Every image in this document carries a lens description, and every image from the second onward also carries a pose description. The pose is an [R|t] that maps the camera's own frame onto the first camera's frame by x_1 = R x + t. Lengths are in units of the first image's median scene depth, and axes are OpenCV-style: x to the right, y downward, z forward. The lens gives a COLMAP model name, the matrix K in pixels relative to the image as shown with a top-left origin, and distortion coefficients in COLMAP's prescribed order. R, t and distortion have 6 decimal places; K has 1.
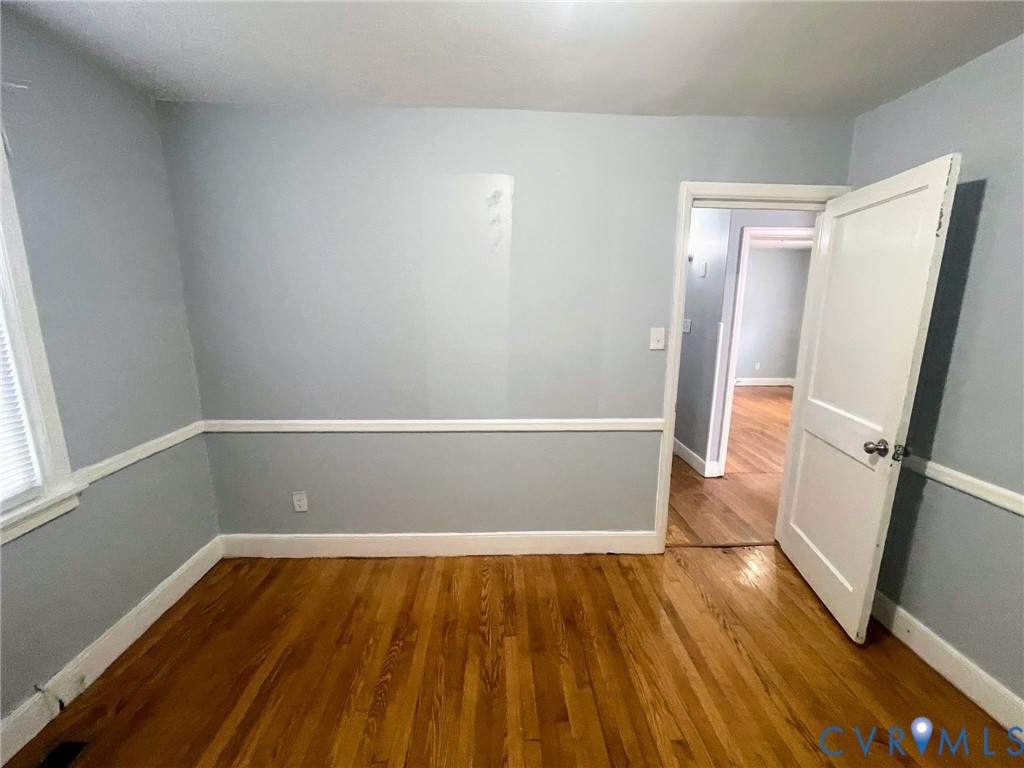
lens RADIAL K [[412.6, 0, 510.0], [0, 412.6, 381.9], [0, 0, 1]] dist [-0.002095, -0.000061]
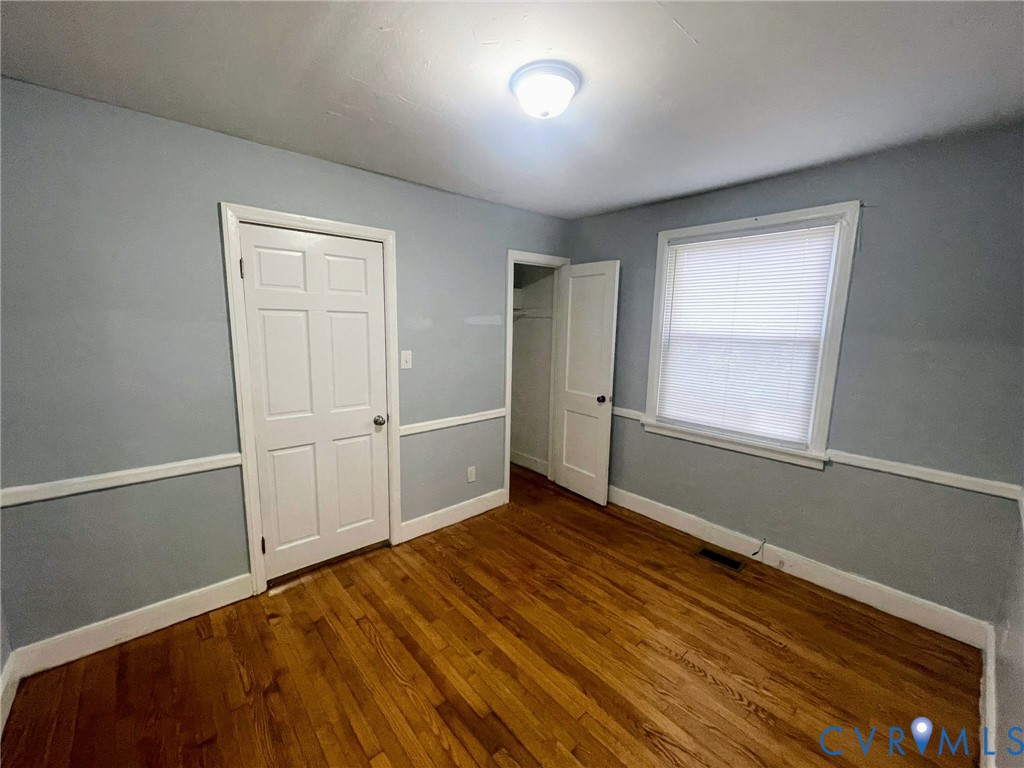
lens RADIAL K [[400.8, 0, 509.0], [0, 400.8, 379.1], [0, 0, 1]] dist [-0.003134, -0.000083]
pose [[-0.786058, 0.062336, -0.615002, 0.782362], [-0.138788, 0.951705, 0.273854, -0.278788], [0.602371, 0.300620, -0.739444, 1.321605]]
